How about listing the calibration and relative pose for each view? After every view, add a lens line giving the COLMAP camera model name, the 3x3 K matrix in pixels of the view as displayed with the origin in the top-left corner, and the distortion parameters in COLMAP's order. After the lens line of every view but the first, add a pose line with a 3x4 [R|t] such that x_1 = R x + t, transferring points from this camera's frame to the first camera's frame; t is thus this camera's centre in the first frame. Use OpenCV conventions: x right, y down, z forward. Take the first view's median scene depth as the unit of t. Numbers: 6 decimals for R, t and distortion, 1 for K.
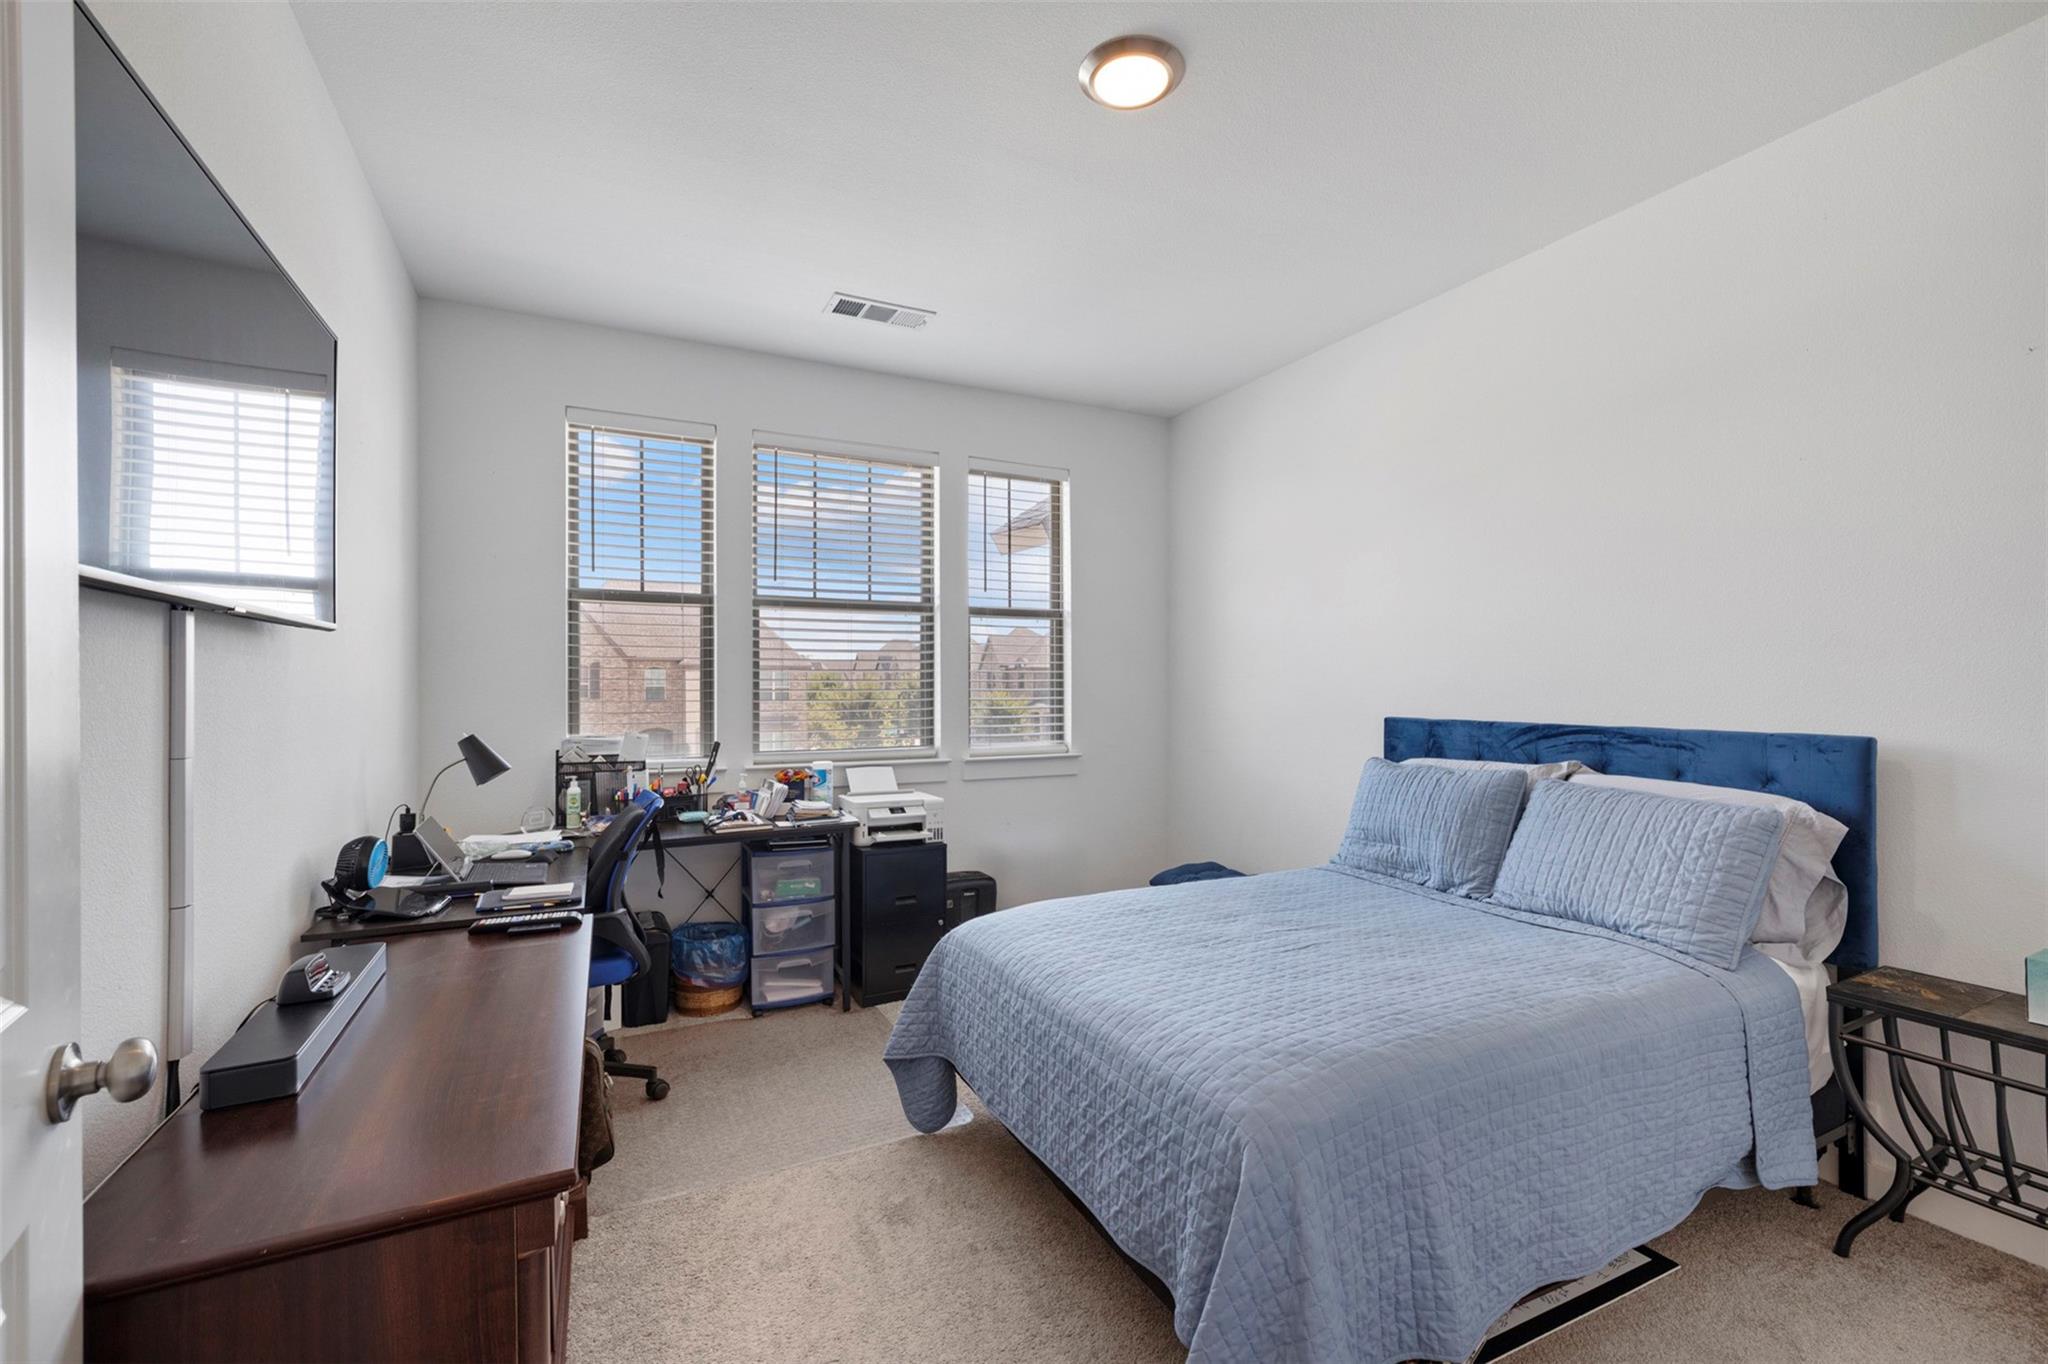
lens RADIAL K [[883.4, 0, 1030.1], [0, 883.4, 681.6], [0, 0, 1]] dist [-0.001375, -0.000073]
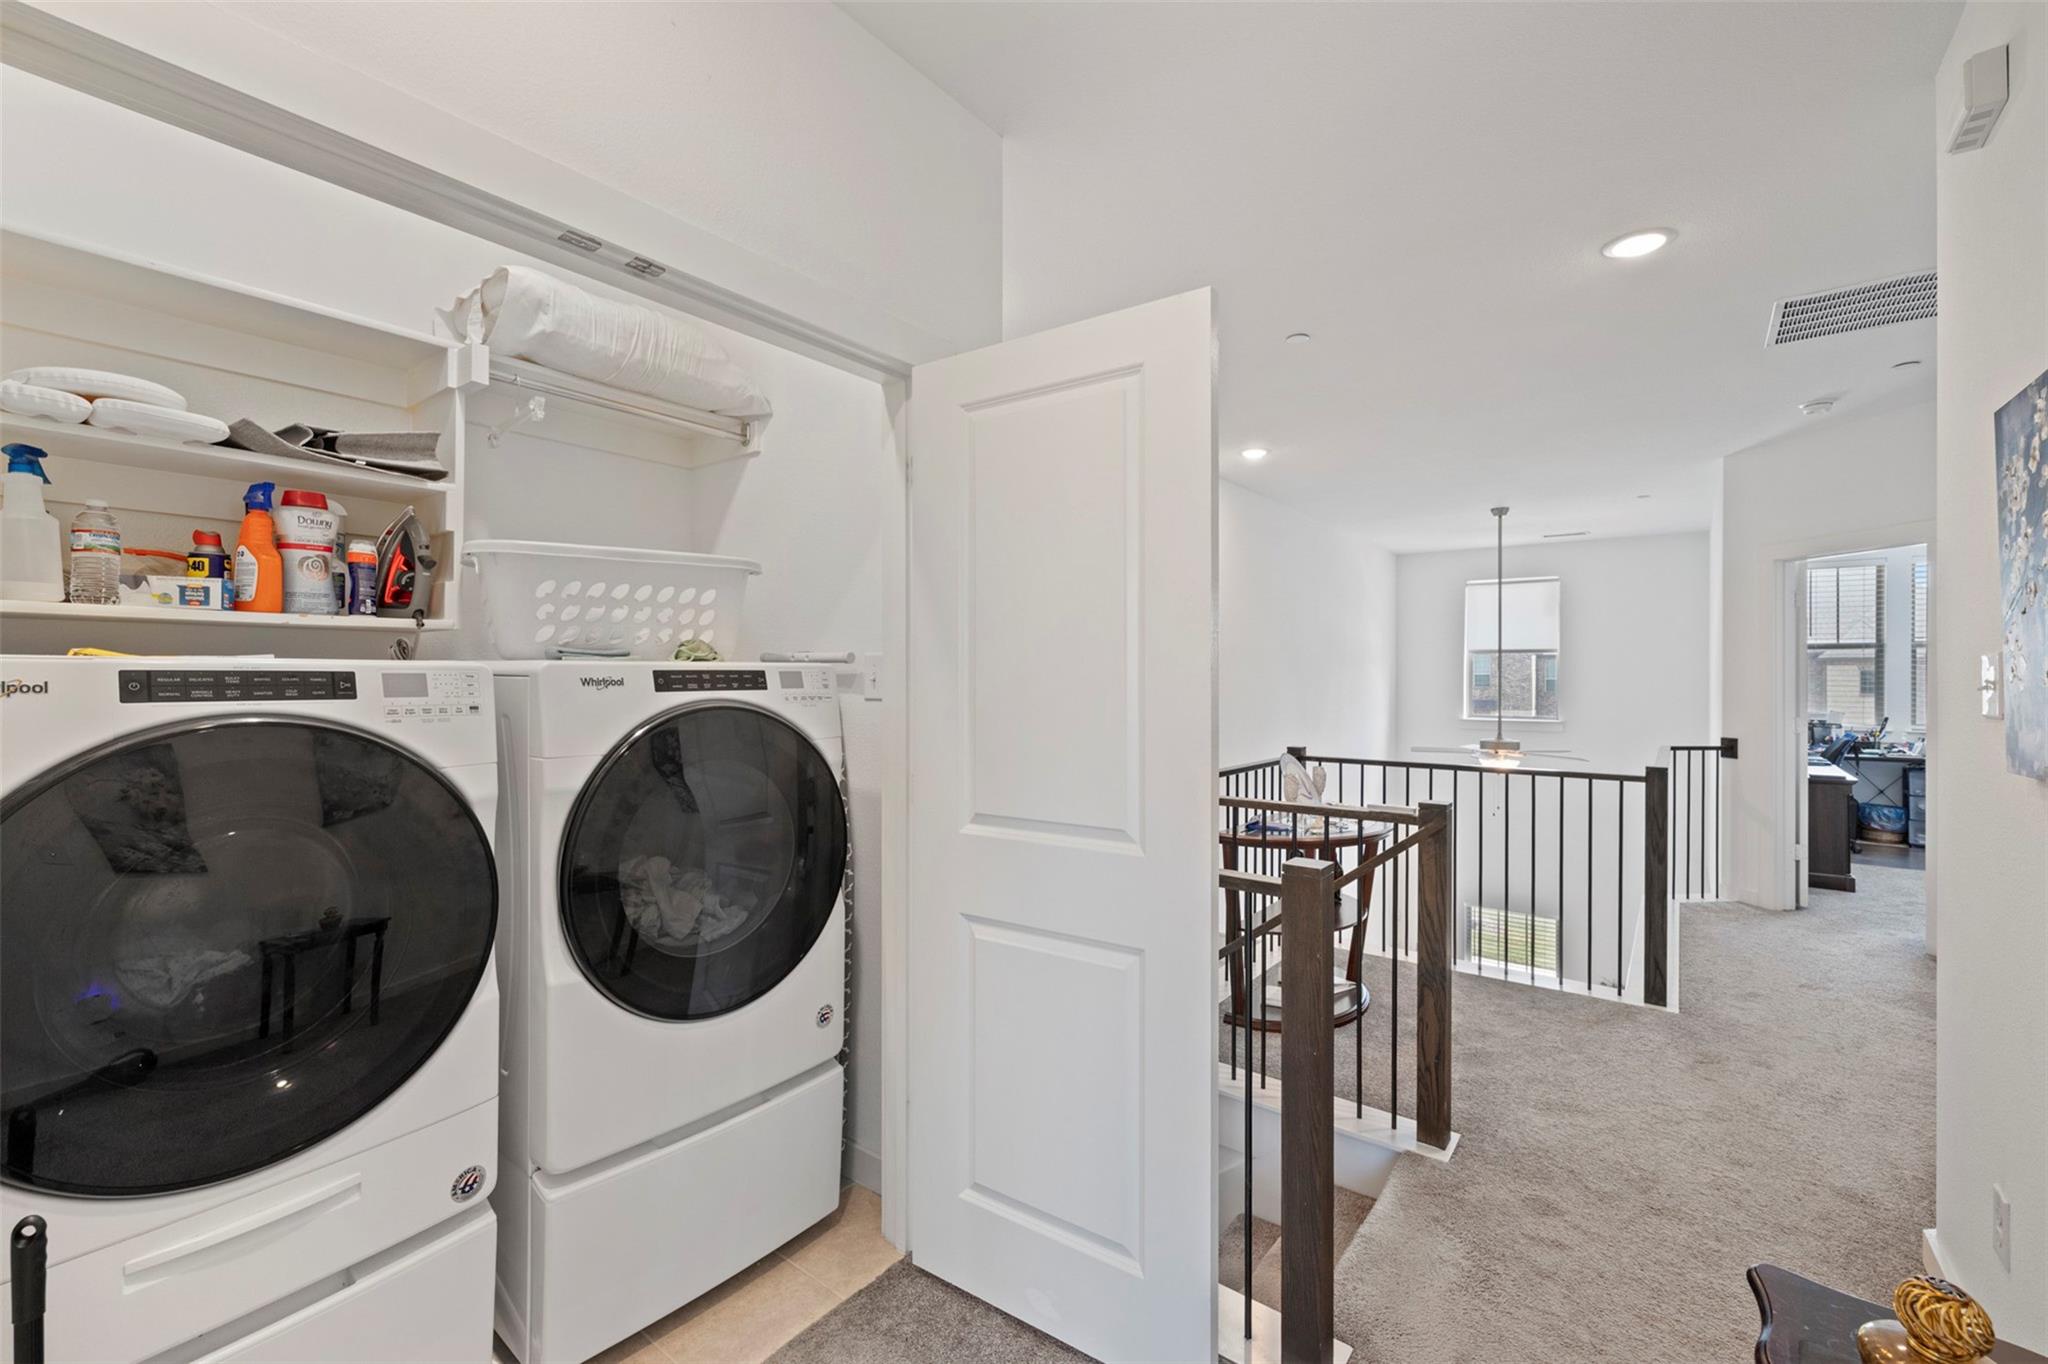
lens RADIAL K [[883.4, 0, 1023.3], [0, 883.4, 683.7], [0, 0, 1]] dist [-0.001375, -0.000073]
pose [[0.457756, 0.005074, -0.889063, 0.548630], [-0.005703, 0.999980, 0.002771, -0.000975], [0.889060, 0.003802, 0.457776, -1.722267]]
